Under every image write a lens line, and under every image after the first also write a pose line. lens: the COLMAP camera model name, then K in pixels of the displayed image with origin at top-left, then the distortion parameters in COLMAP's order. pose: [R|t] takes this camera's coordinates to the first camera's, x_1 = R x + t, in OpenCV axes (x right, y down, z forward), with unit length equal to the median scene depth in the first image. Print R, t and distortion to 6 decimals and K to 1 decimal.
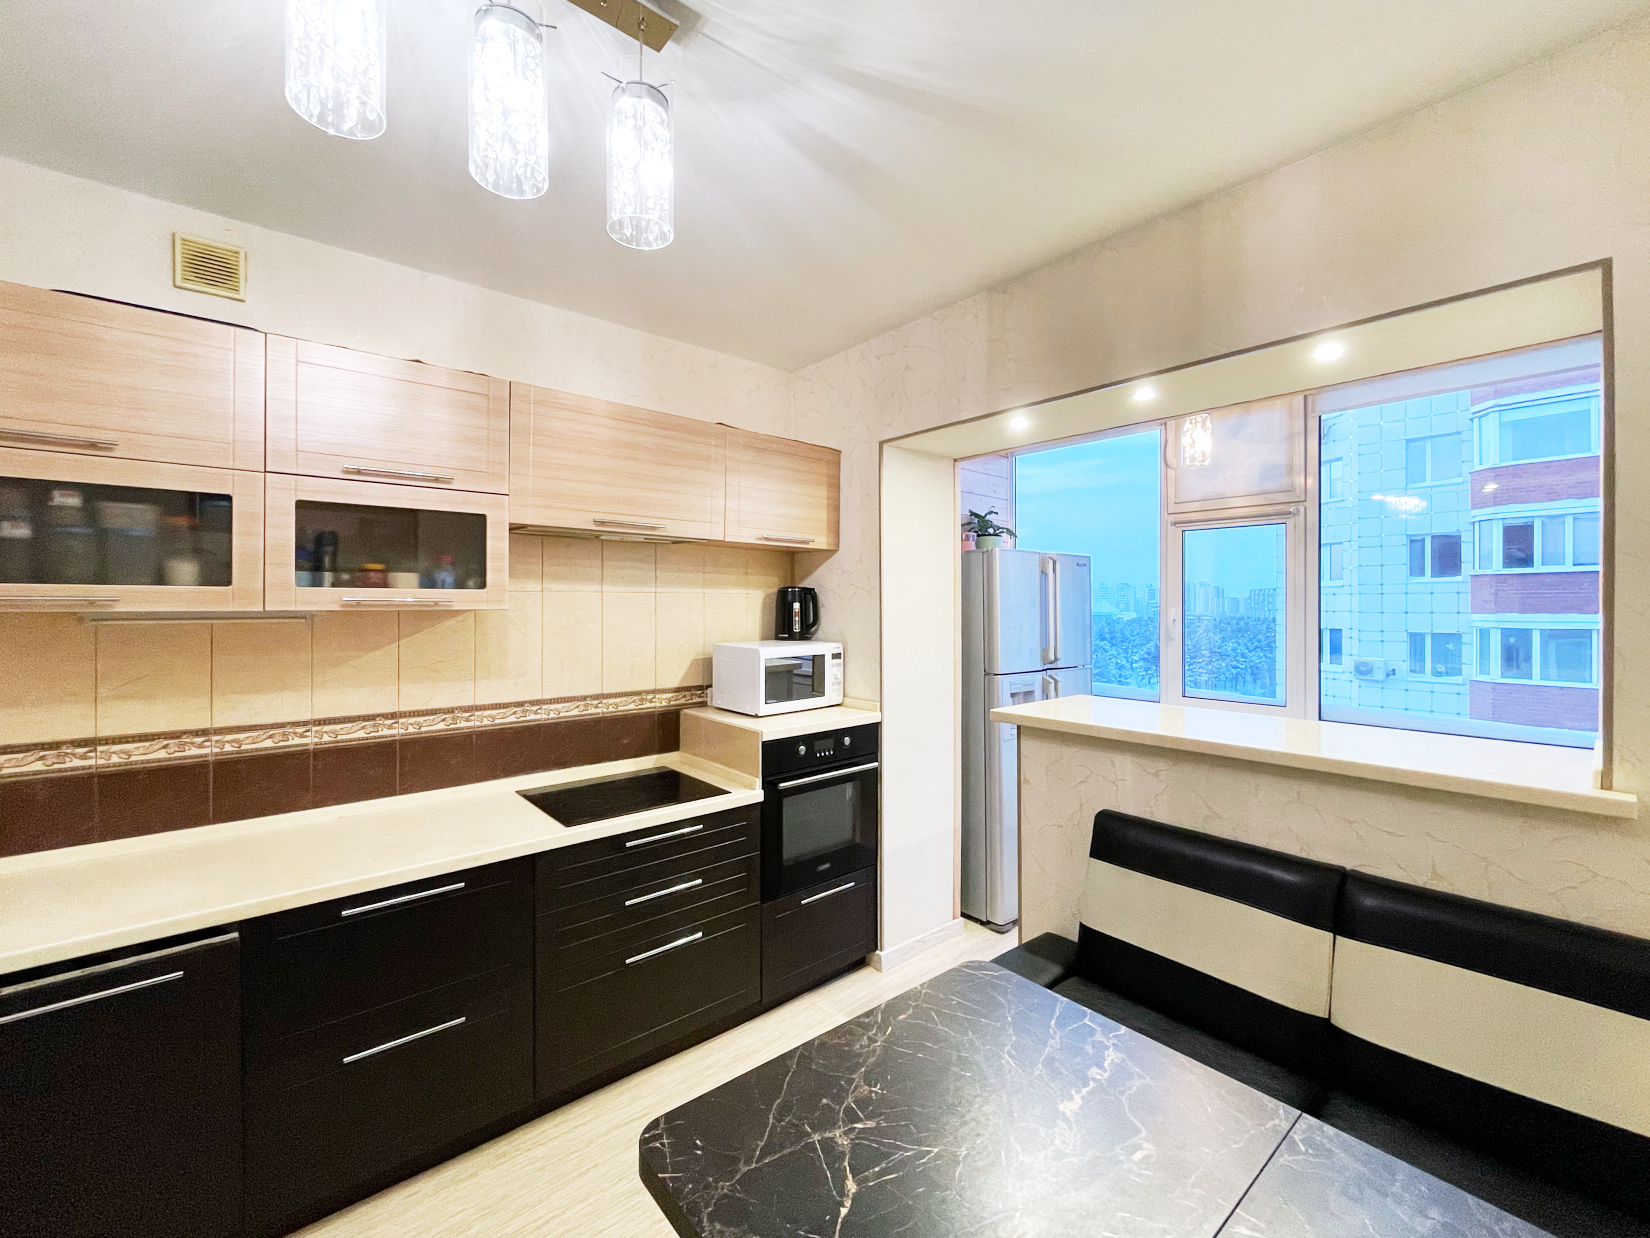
lens RADIAL K [[687.4, 0, 818.2], [0, 687.4, 600.7], [0, 0, 1]] dist [0.001094, -0.000493]
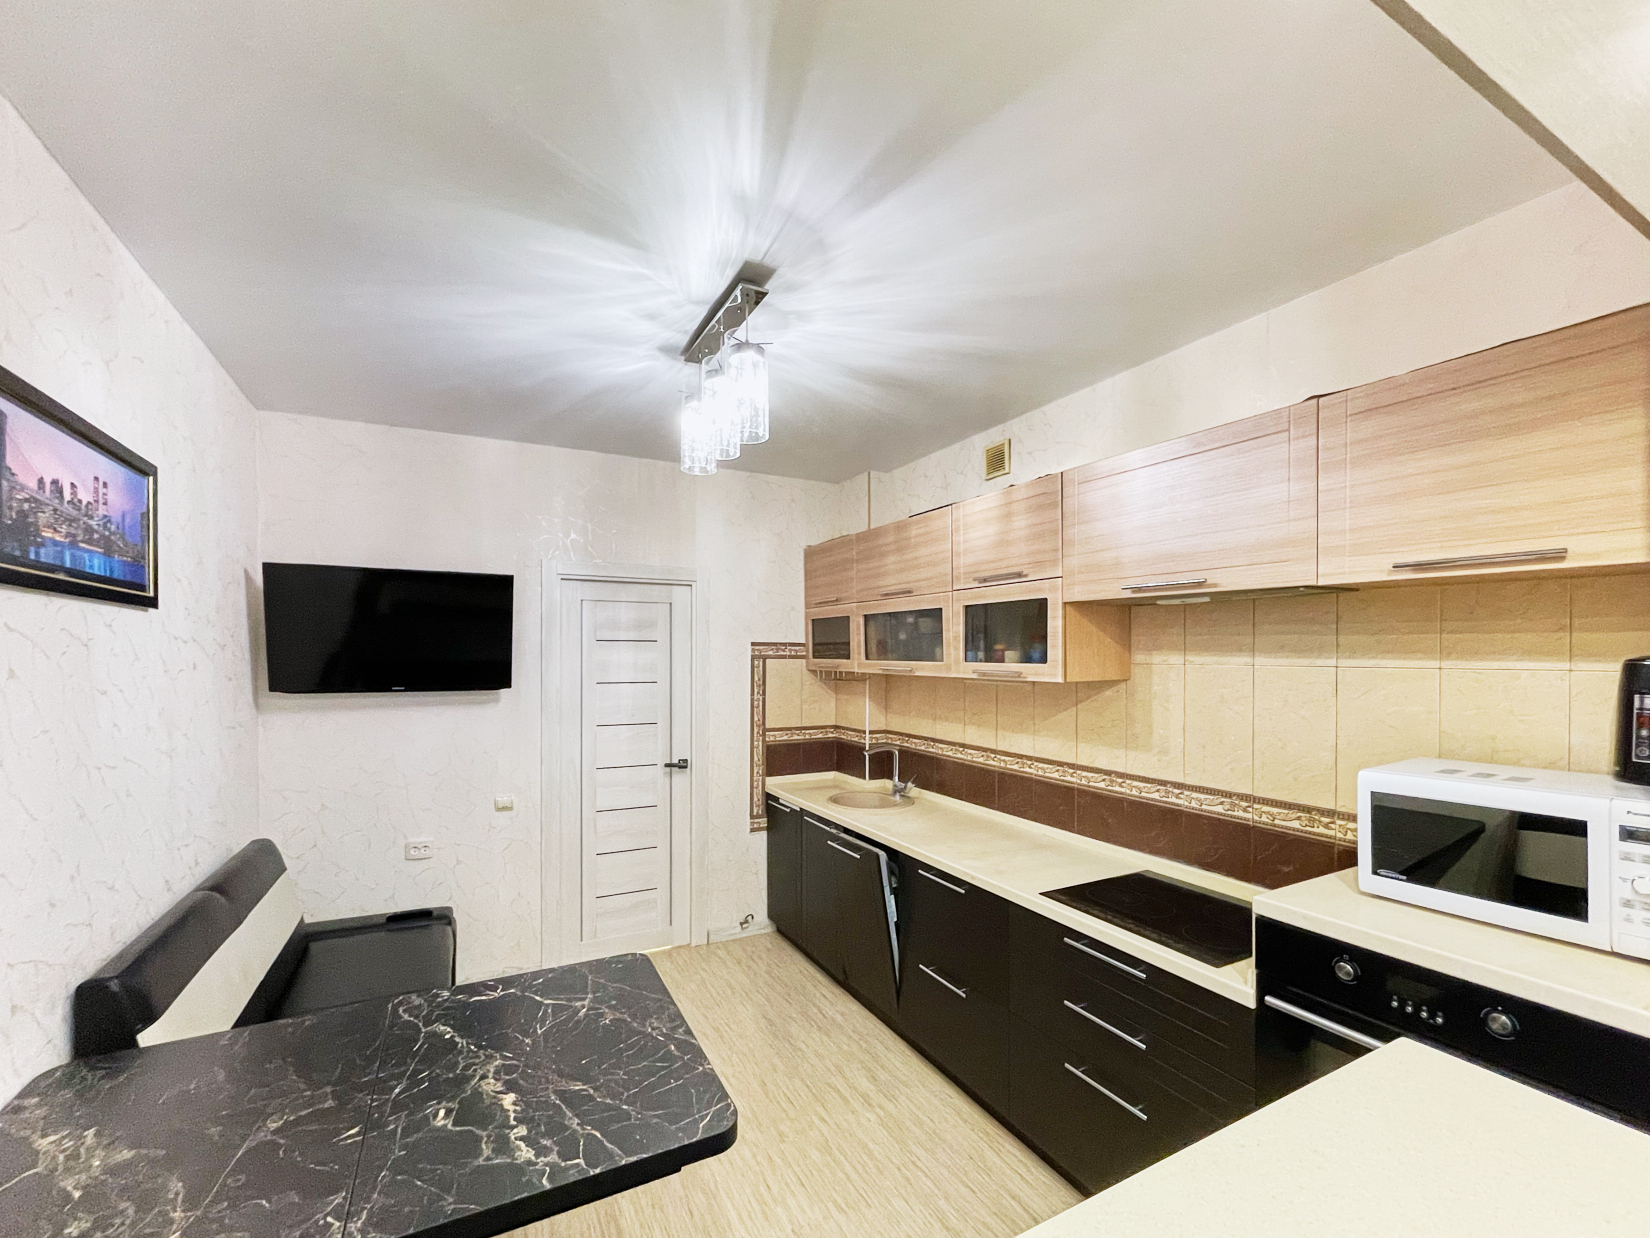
lens RADIAL K [[693.0, 0, 827.2], [0, 693.0, 657.7], [0, 0, 1]] dist [-0.001985, -0.000443]
pose [[-0.210038, 0.003112, -0.977688, 0.632589], [-0.000603, 0.999994, 0.003313, -0.026921], [0.977693, 0.001285, -0.210034, 0.789438]]
